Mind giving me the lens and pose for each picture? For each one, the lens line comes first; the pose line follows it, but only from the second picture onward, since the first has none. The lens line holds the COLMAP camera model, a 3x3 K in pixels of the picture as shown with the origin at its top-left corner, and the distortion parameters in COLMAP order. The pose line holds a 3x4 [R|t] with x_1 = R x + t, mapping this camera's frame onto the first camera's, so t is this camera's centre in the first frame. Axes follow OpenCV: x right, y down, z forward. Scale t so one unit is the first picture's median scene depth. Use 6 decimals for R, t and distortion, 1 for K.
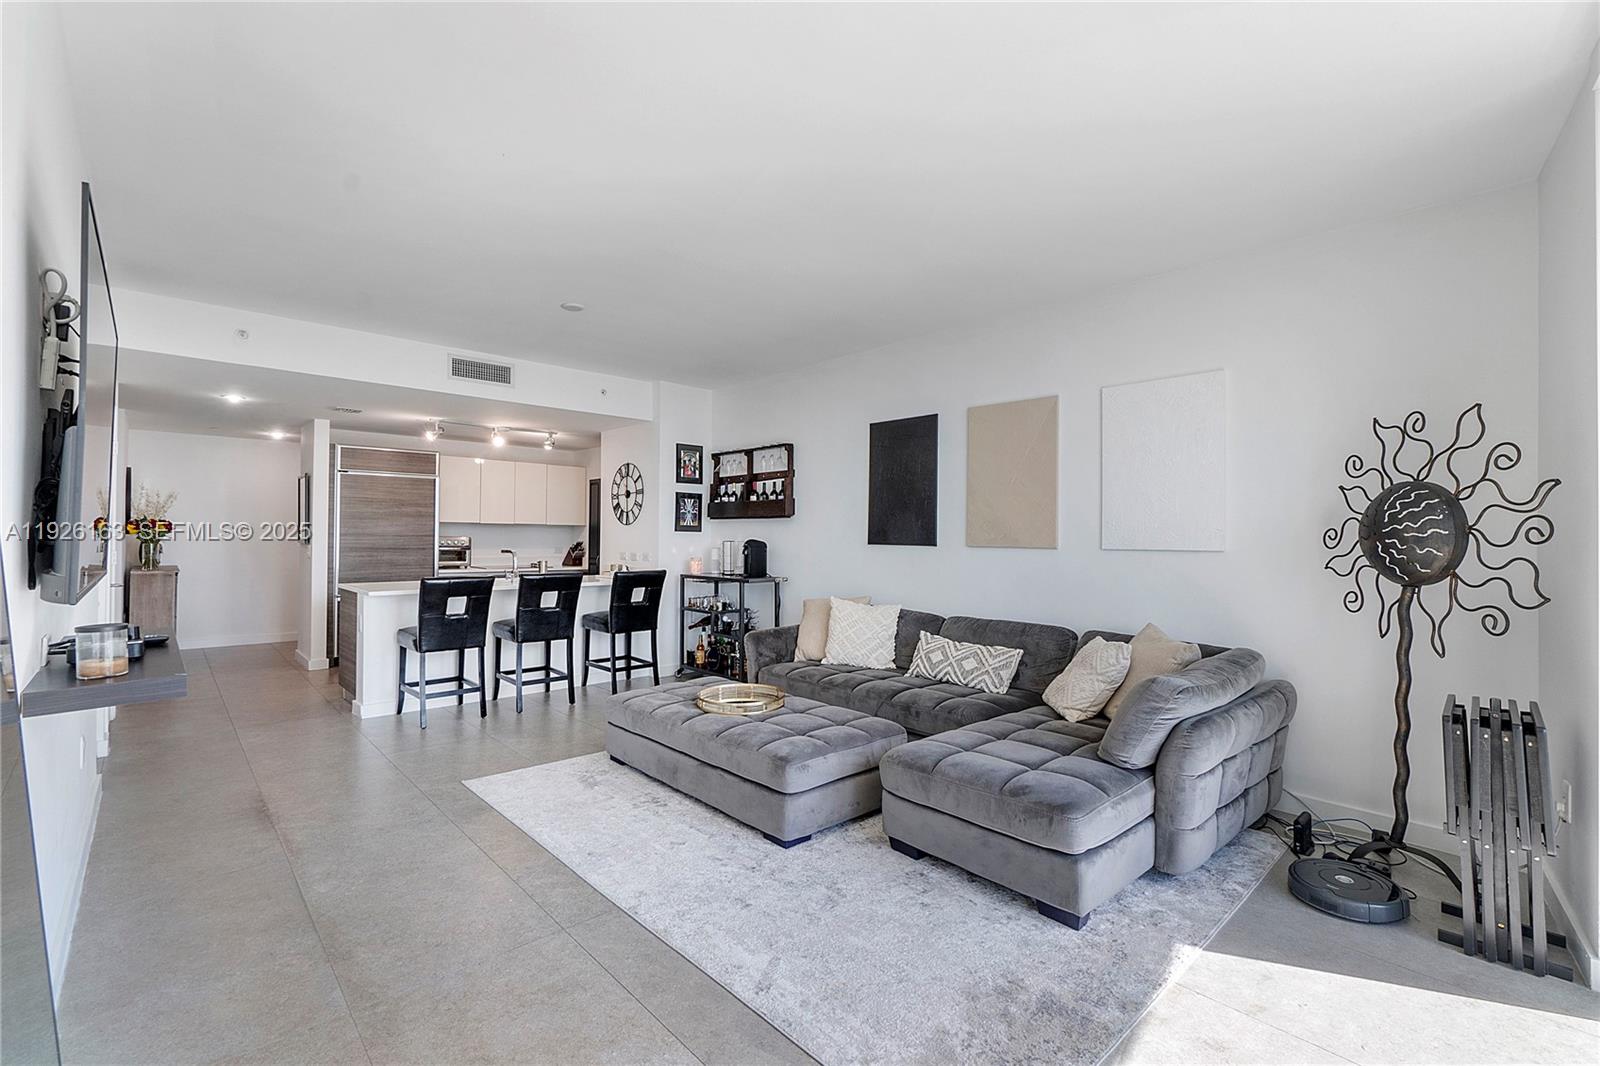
lens RADIAL K [[697.6, 0, 790.6], [0, 697.6, 530.7], [0, 0, 1]] dist [-0.002183, -0.000039]
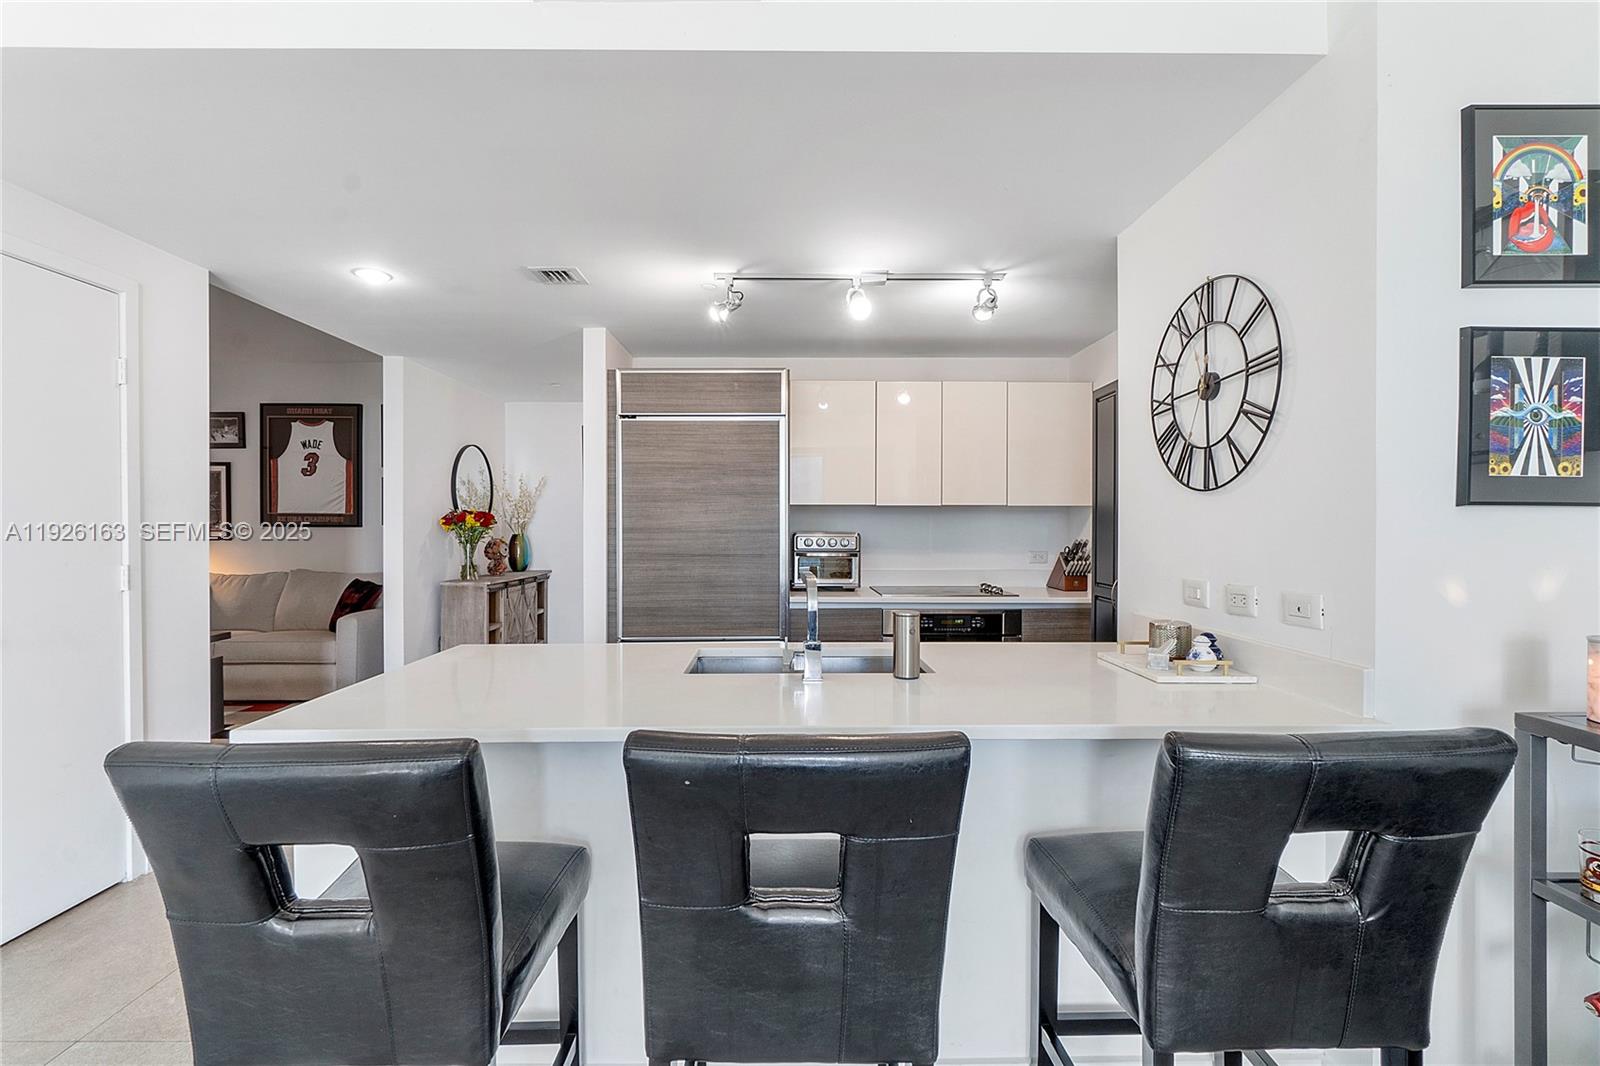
lens RADIAL K [[689.8, 0, 800.0], [0, 689.8, 533.0], [0, 0, 1]] dist [-0.000607, 0.000208]
pose [[0.746482, -0.004330, -0.665392, -0.176593], [0.015259, 0.999827, 0.010612, 0.003981], [0.665231, -0.018075, 0.746419, 0.695658]]
